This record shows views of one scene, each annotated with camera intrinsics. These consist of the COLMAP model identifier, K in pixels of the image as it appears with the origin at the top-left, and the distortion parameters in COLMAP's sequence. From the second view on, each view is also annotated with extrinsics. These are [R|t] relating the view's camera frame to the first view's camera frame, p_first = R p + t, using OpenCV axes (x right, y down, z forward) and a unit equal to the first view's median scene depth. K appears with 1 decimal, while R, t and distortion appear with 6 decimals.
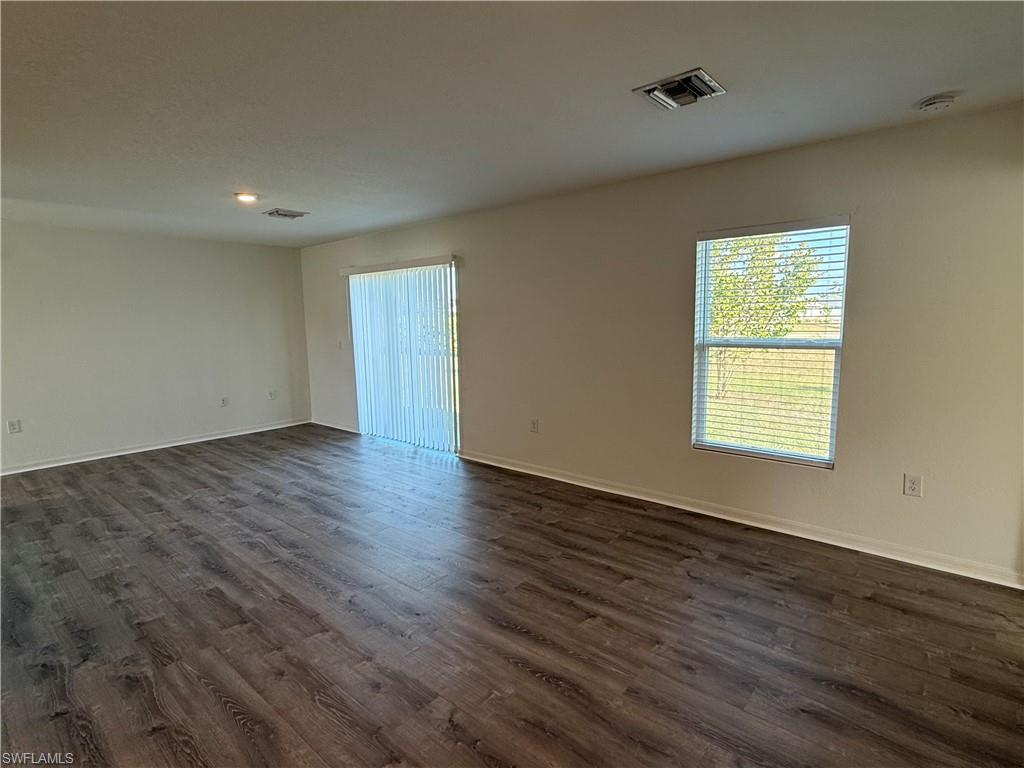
lens RADIAL K [[515.8, 0, 511.1], [0, 515.8, 385.9], [0, 0, 1]] dist [-0.001092, 0.000057]
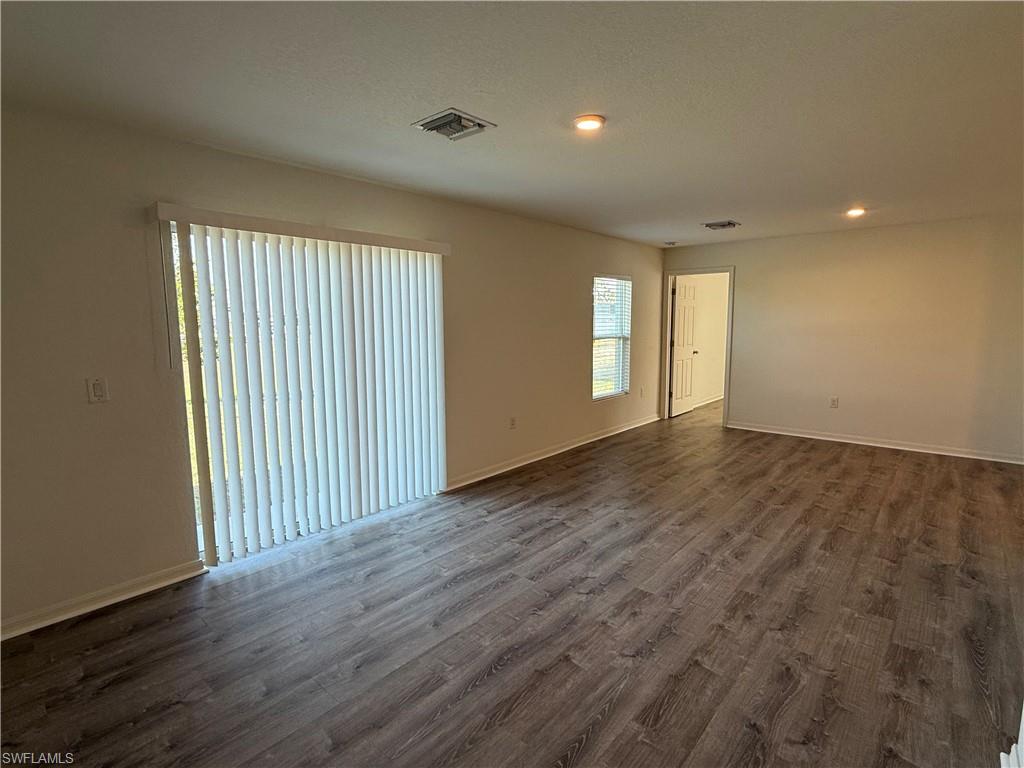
lens RADIAL K [[515.8, 0, 511.1], [0, 515.8, 385.9], [0, 0, 1]] dist [-0.001092, 0.000057]
pose [[0.003277, -0.109222, 0.994012, -1.364581], [0.140485, 0.984210, 0.107682, -0.153440], [-0.990077, 0.139291, 0.018570, 1.308731]]
